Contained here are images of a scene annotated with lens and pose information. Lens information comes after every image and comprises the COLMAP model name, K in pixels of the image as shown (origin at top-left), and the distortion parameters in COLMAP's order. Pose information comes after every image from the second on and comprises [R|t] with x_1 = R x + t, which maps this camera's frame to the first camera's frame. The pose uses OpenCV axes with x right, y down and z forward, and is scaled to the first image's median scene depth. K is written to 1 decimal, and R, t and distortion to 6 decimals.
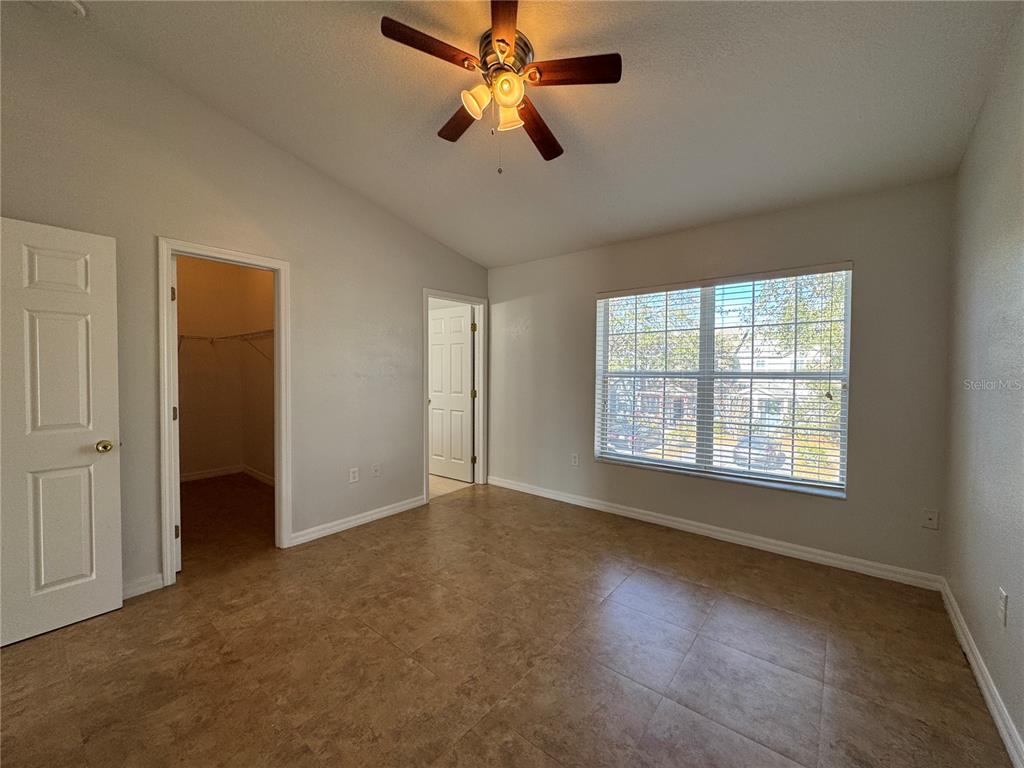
lens RADIAL K [[407.3, 0, 513.0], [0, 407.3, 379.3], [0, 0, 1]] dist [-0.003982, 0.000681]
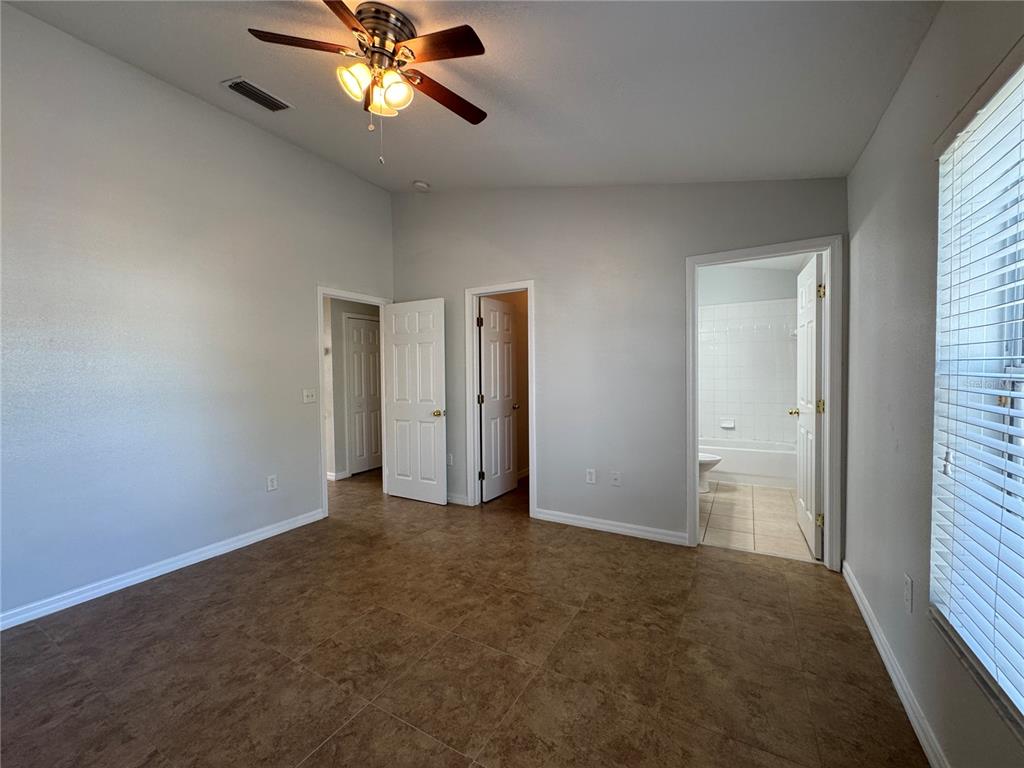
lens RADIAL K [[407.3, 0, 513.0], [0, 407.3, 383.3], [0, 0, 1]] dist [-0.003982, 0.000681]
pose [[0.162617, 0.022935, -0.986423, 0.625592], [-0.007854, 0.999728, 0.021949, -0.010453], [0.986658, 0.004178, 0.162753, 0.752919]]
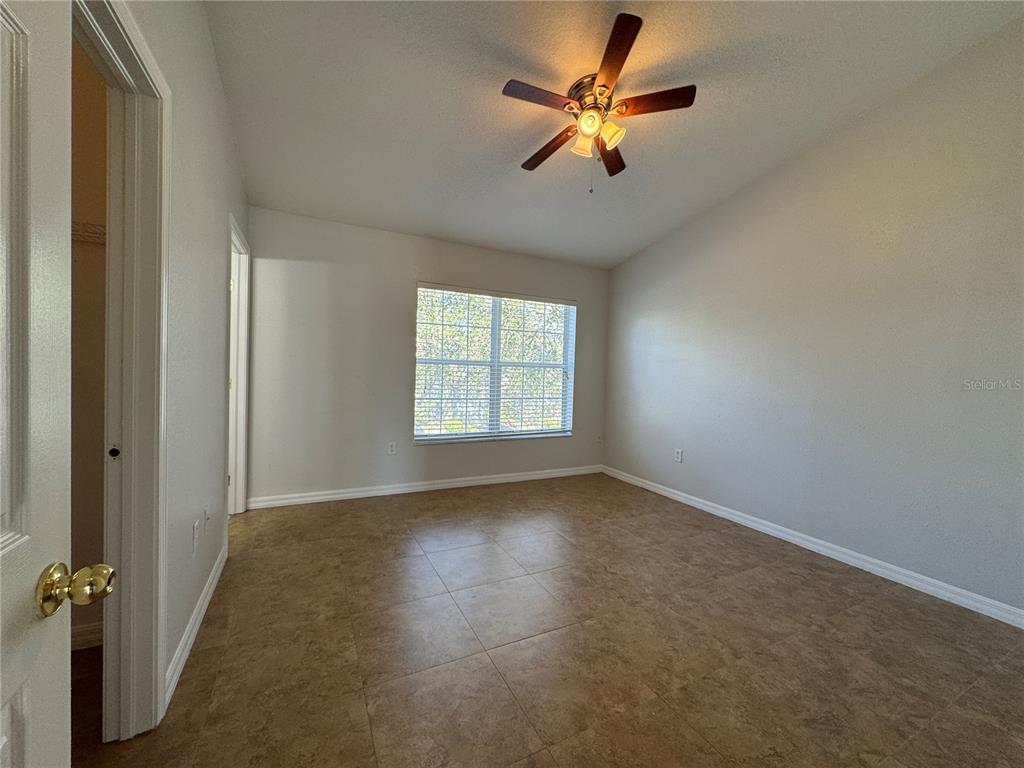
lens RADIAL K [[407.3, 0, 510.8], [0, 407.3, 380.9], [0, 0, 1]] dist [-0.003982, 0.000681]
pose [[0.411594, -0.015304, 0.911239, -0.812840], [-0.010318, 0.999717, 0.021450, 0.018402], [-0.911309, -0.018231, 0.411319, 0.466676]]
